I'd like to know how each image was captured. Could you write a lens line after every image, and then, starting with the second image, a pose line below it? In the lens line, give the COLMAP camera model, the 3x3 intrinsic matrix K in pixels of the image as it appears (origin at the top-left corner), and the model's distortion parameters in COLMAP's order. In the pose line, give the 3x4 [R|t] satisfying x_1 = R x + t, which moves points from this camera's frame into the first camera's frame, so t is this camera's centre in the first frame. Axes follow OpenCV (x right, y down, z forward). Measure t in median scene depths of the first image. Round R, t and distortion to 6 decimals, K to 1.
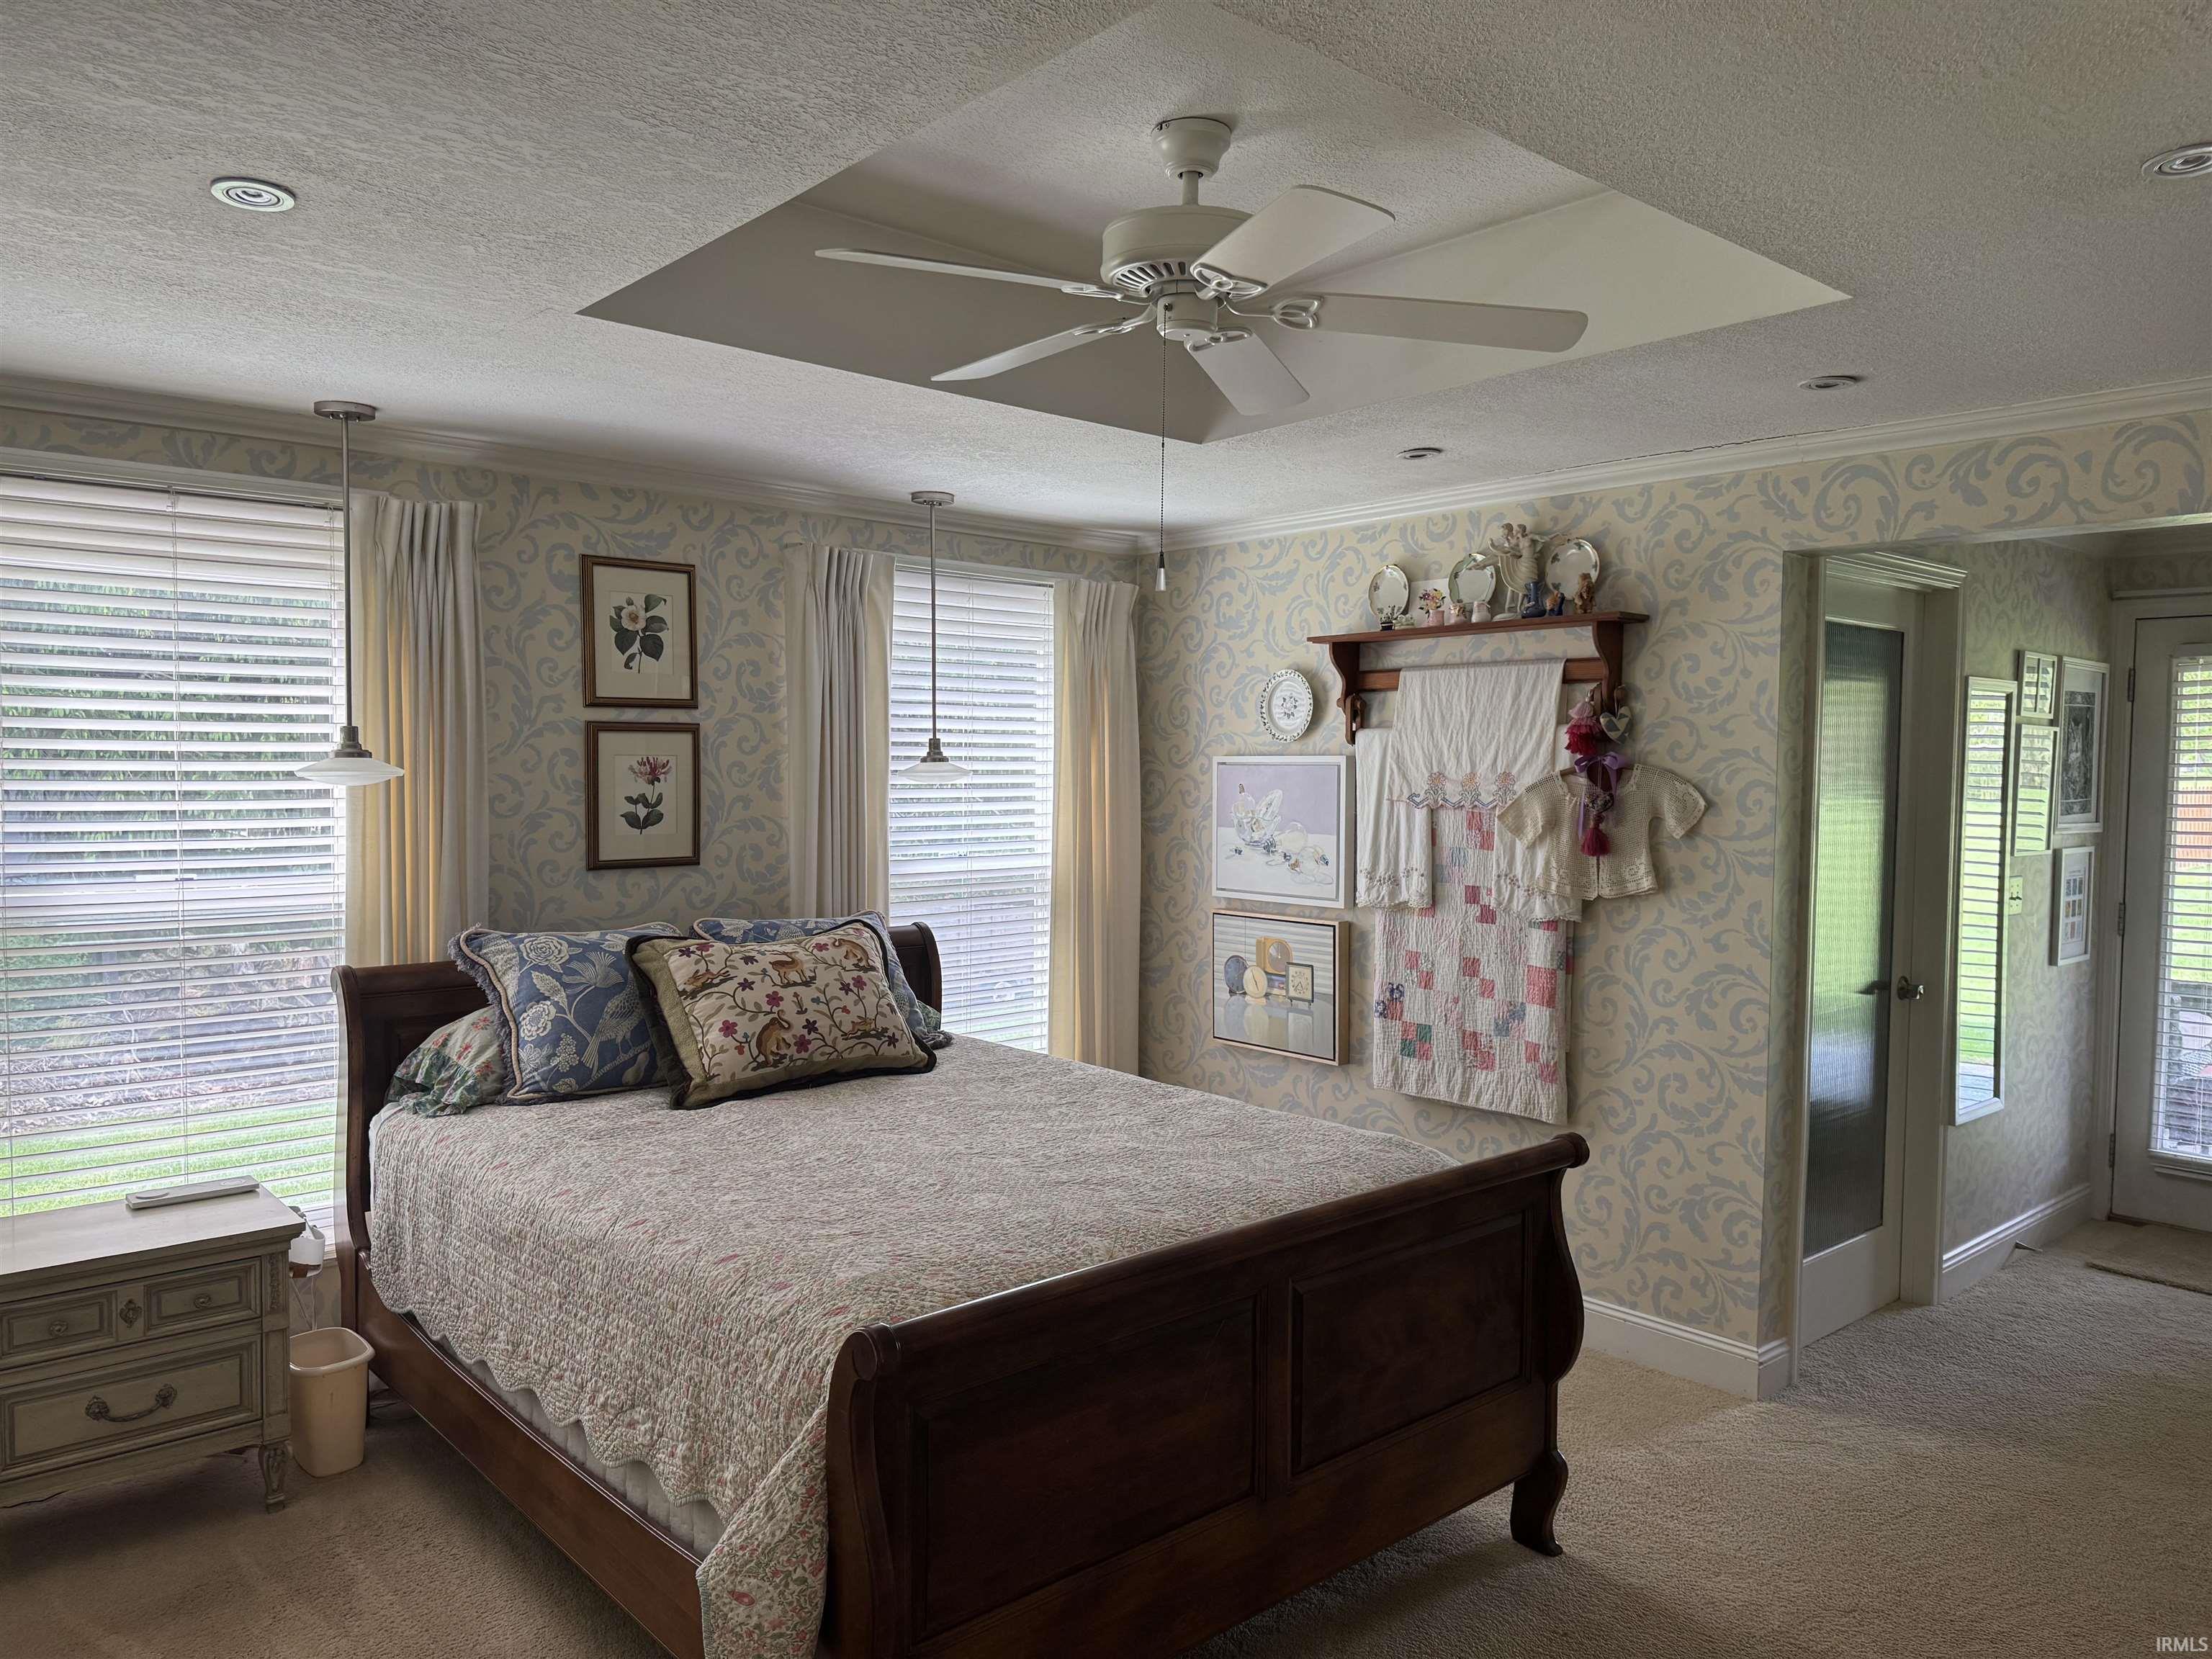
lens RADIAL K [[1580.8, 0, 1111.6], [0, 1580.8, 825.5], [0, 0, 1]] dist [0.014226, -0.001359]
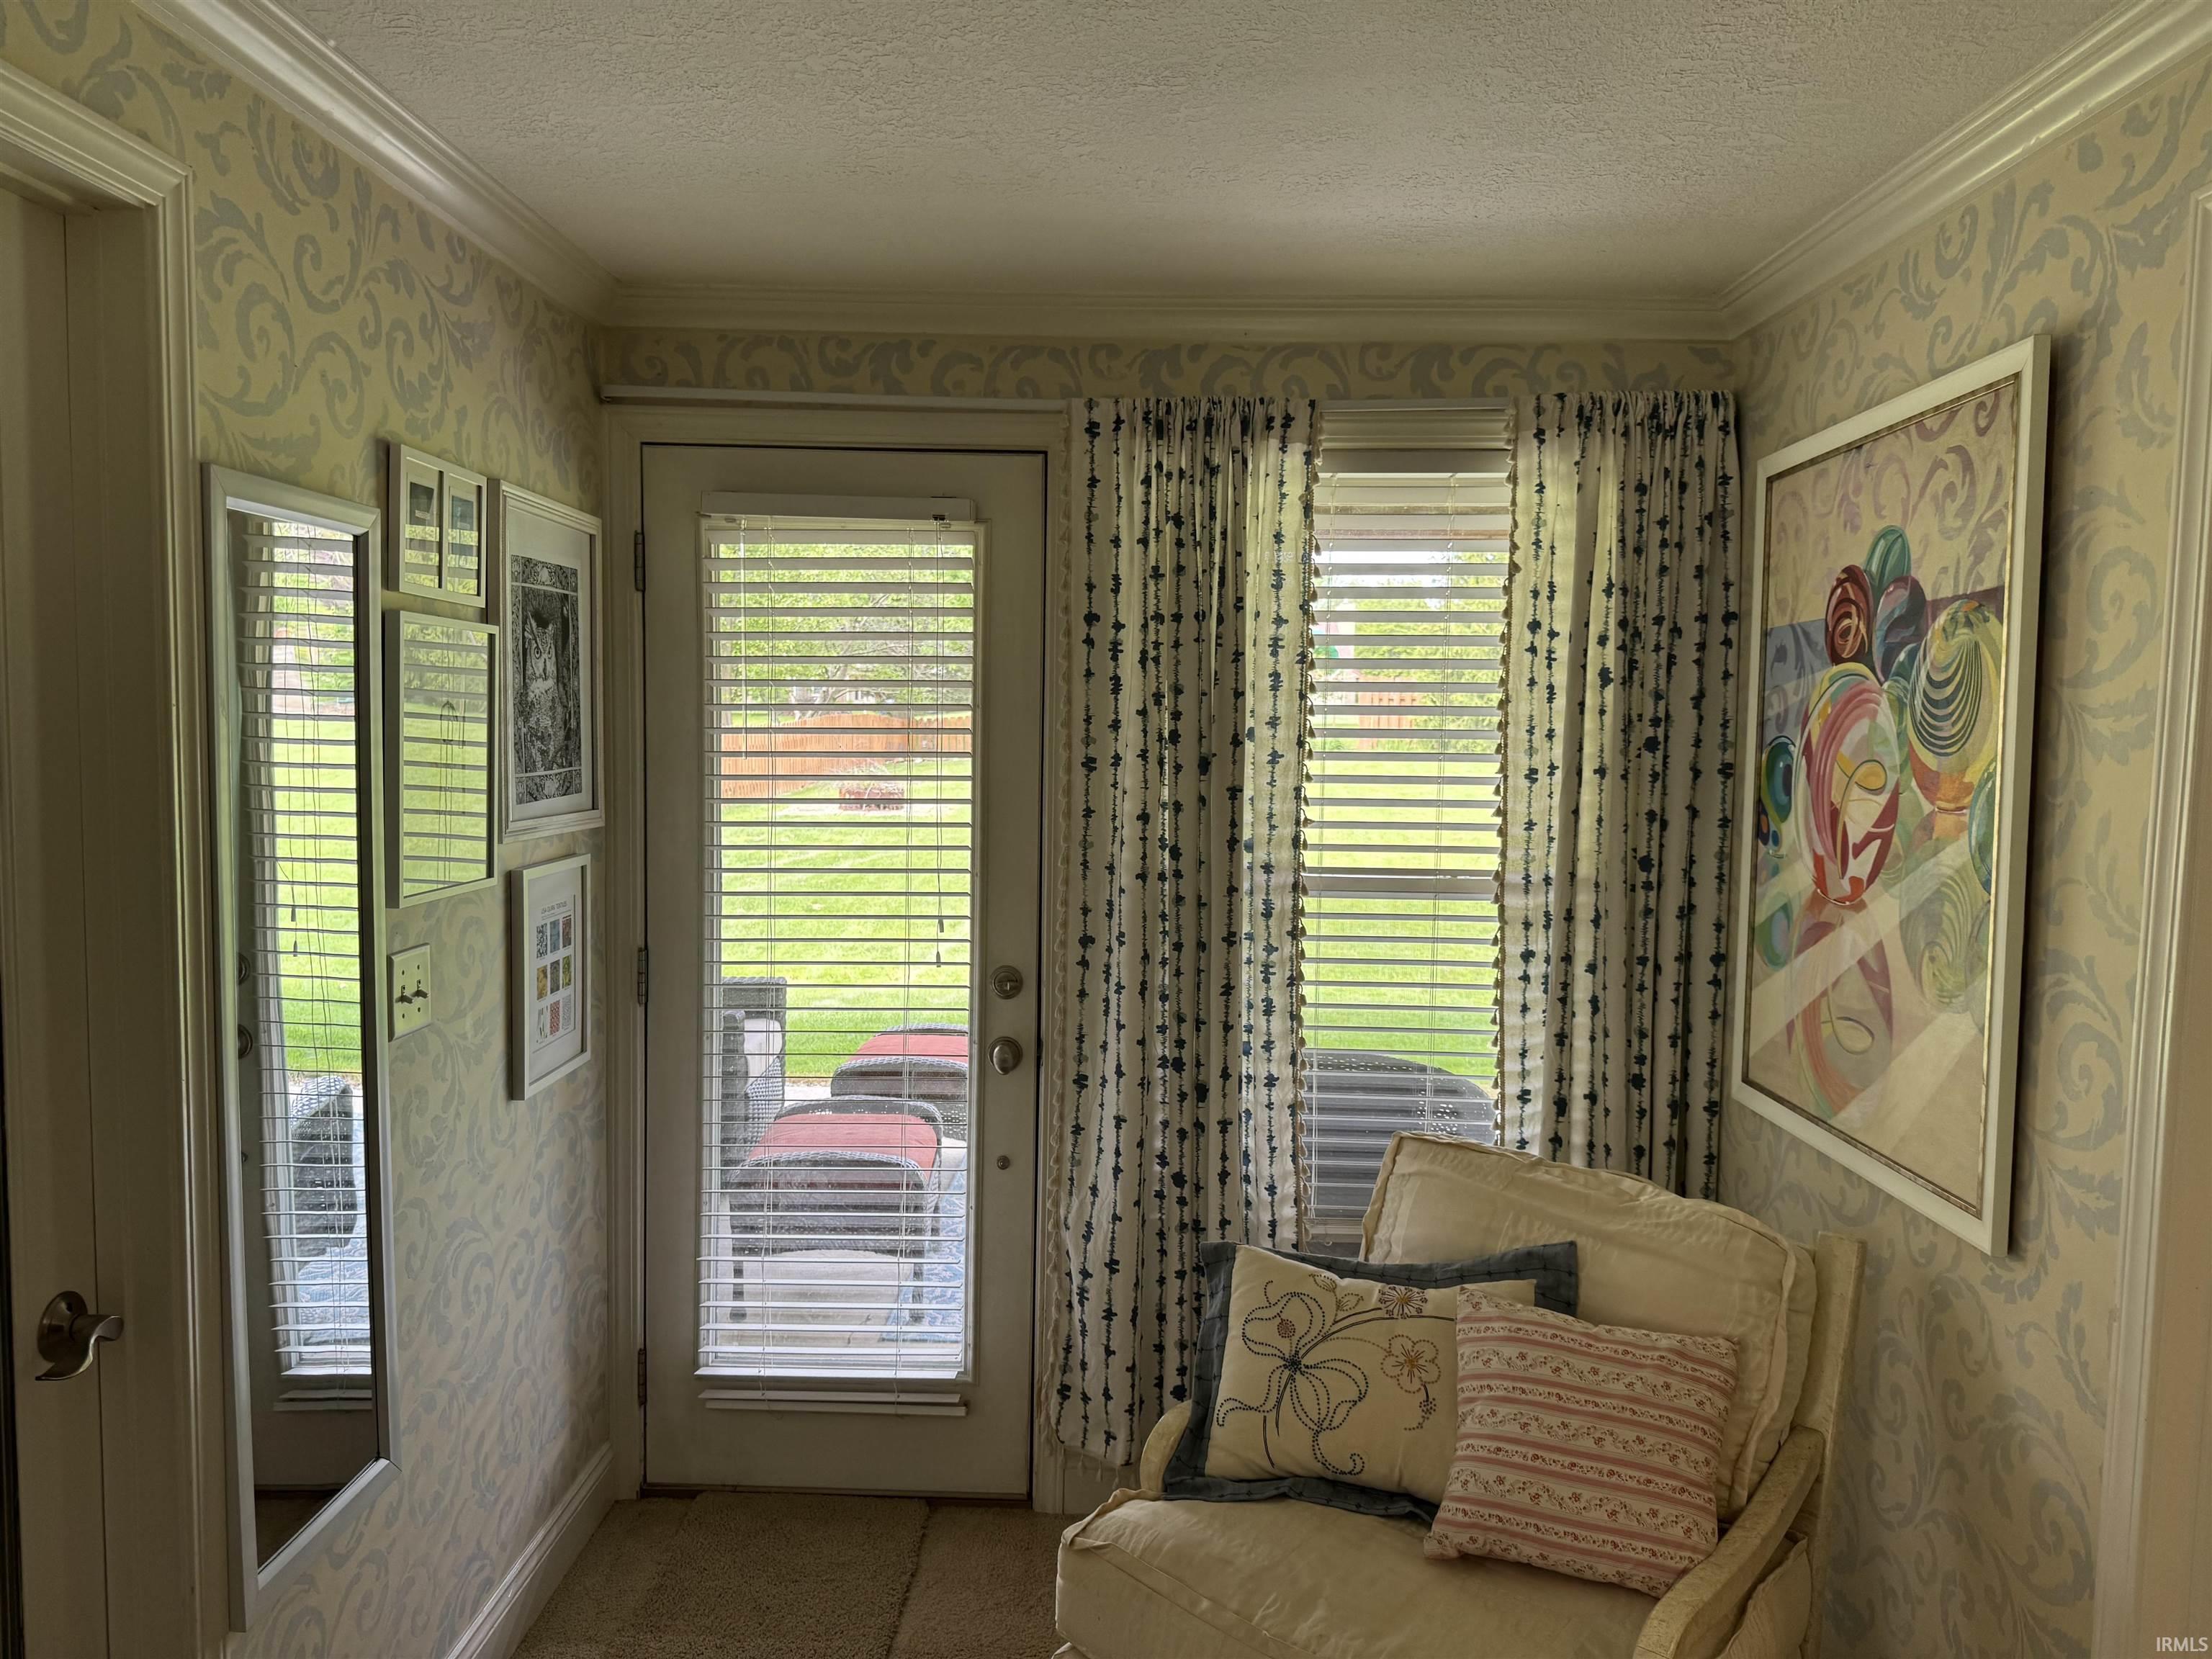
lens RADIAL K [[1580.8, 0, 1110.0], [0, 1580.8, 826.2], [0, 0, 1]] dist [0.014226, -0.001359]
pose [[0.687125, -0.050771, 0.724763, 0.355454], [0.024674, 0.998611, 0.046562, -0.017663], [-0.726120, -0.014111, 0.687423, 0.508307]]
